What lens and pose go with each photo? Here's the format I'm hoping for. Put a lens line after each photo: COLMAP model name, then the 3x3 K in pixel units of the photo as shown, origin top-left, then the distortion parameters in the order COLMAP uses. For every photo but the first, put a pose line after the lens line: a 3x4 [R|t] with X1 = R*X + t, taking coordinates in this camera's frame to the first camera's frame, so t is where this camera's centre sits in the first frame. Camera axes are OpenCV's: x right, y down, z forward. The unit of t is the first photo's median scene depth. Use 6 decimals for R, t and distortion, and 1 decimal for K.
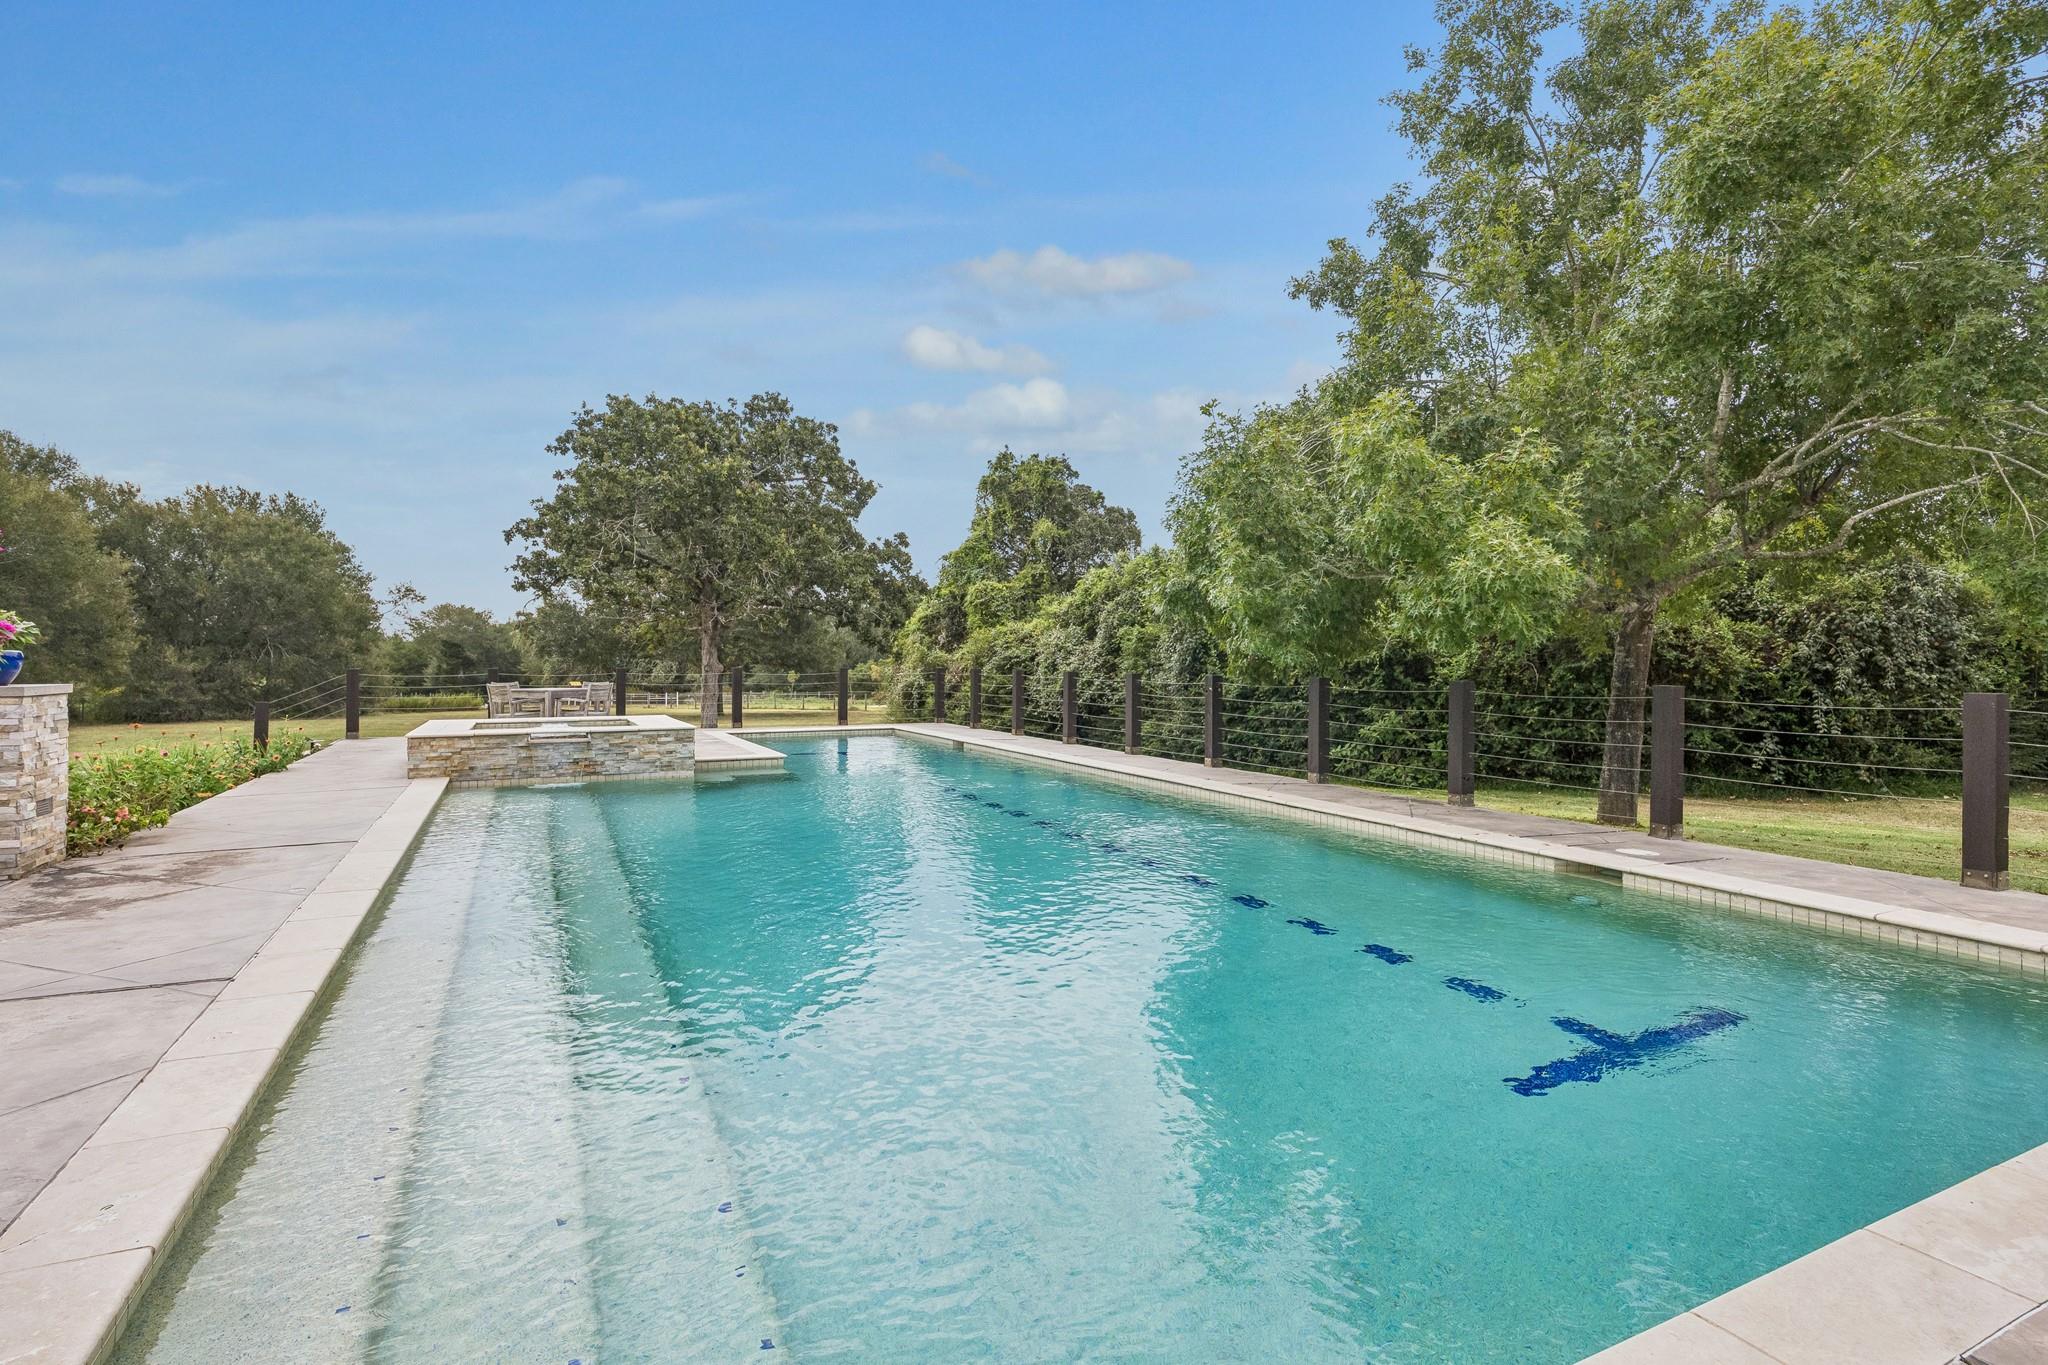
lens RADIAL K [[1017.2, 0, 1026.7], [0, 1017.2, 671.6], [0, 0, 1]] dist [-0.016377, 0.000576]
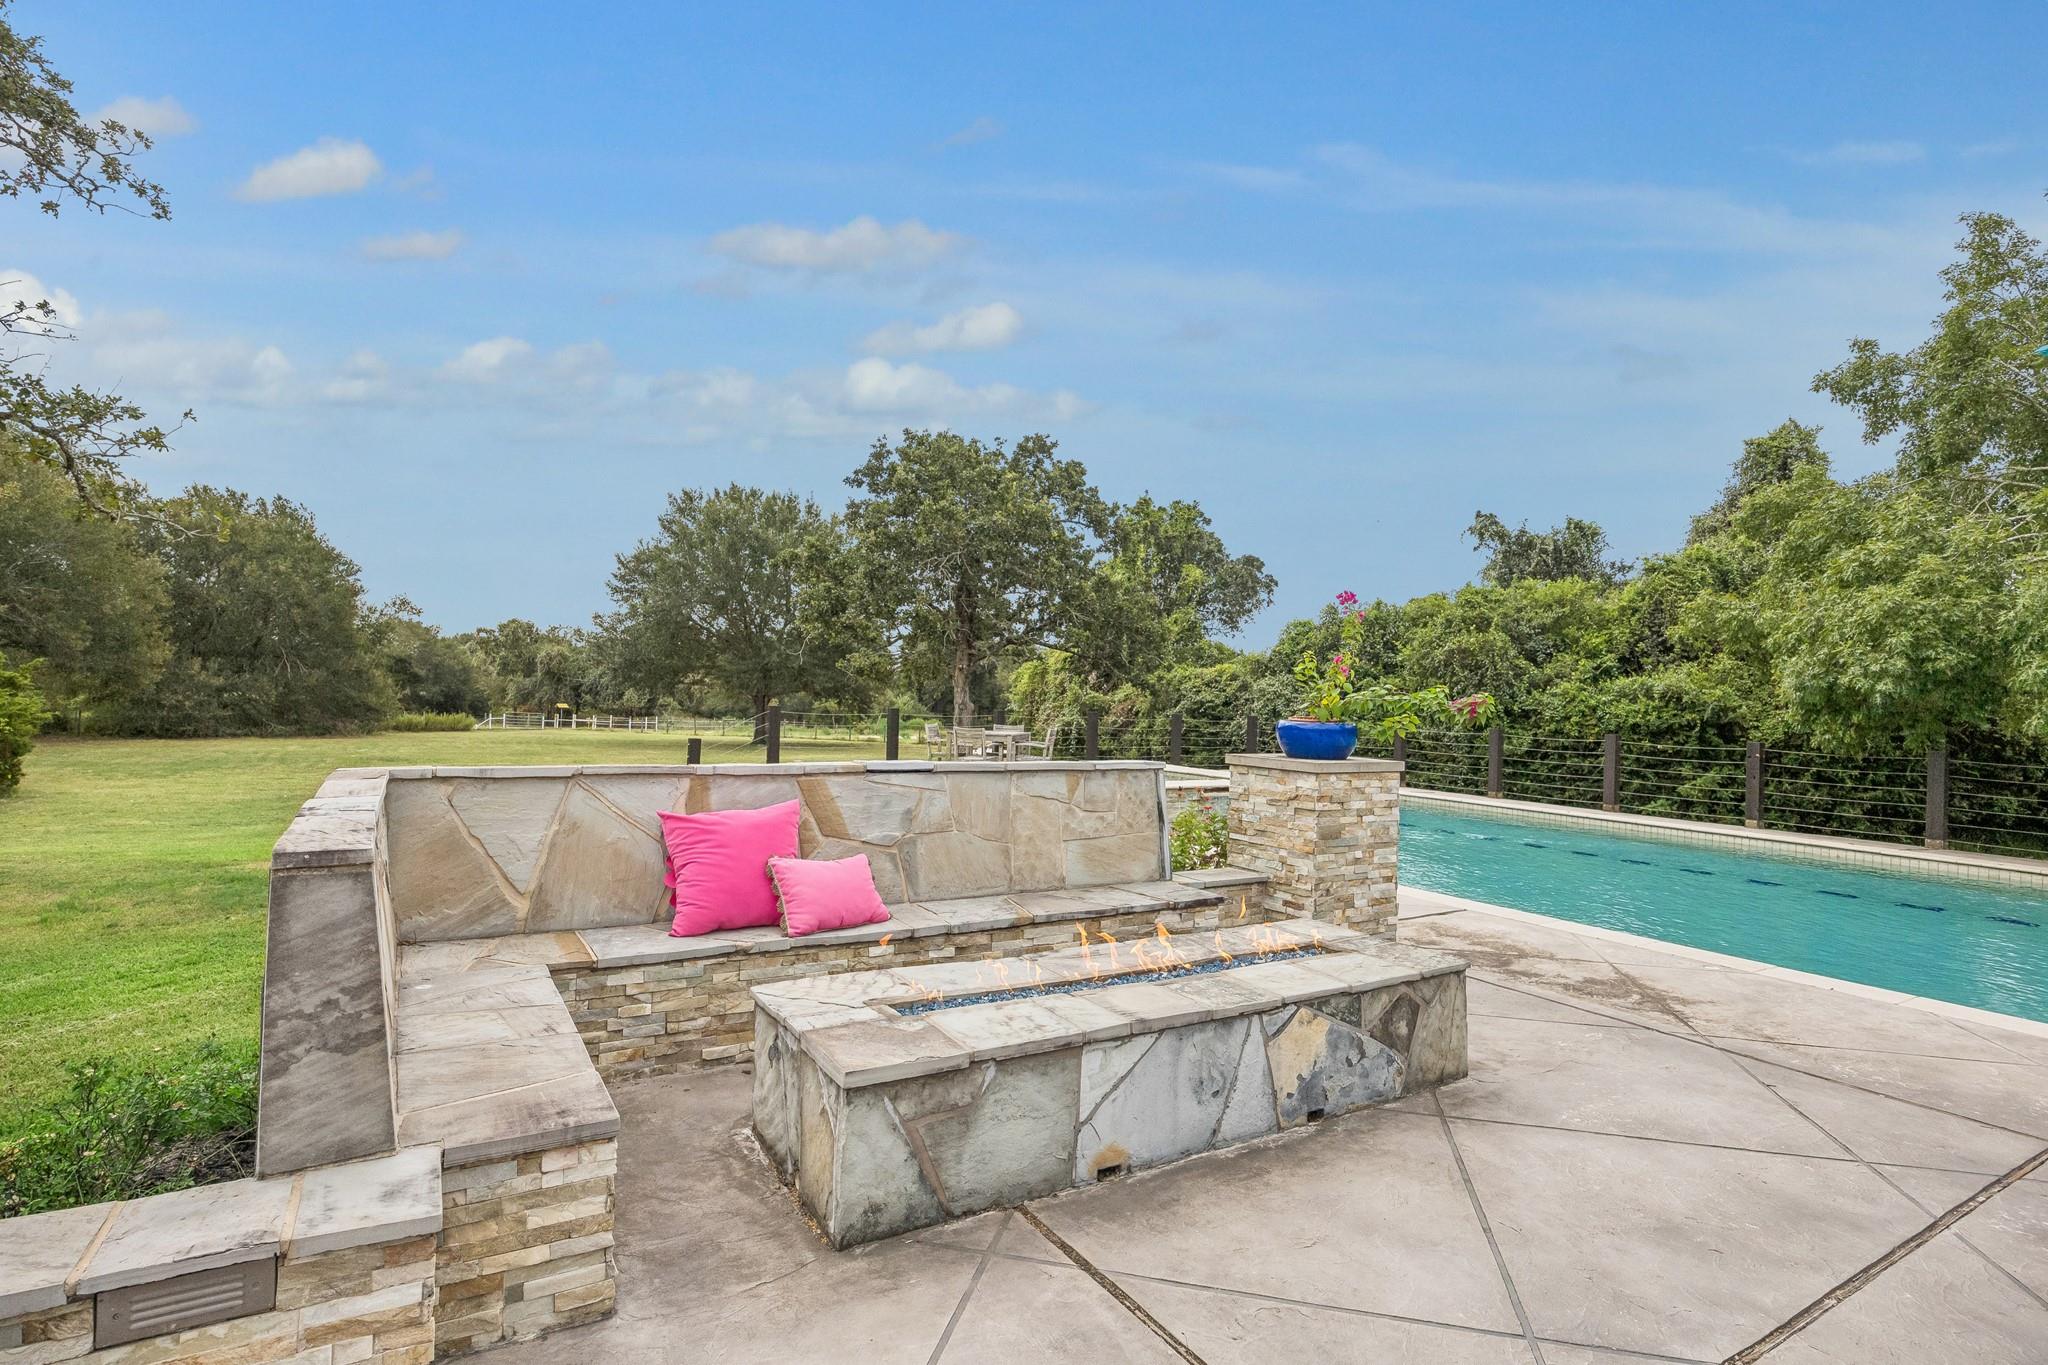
lens RADIAL K [[1017.2, 0, 1026.7], [0, 1017.2, 671.6], [0, 0, 1]] dist [-0.016377, 0.000576]
pose [[0.995413, 0.031863, 0.090208, -0.231309], [-0.029053, 0.999056, -0.032290, -0.005101], [-0.091152, 0.029521, 0.995399, 0.004313]]
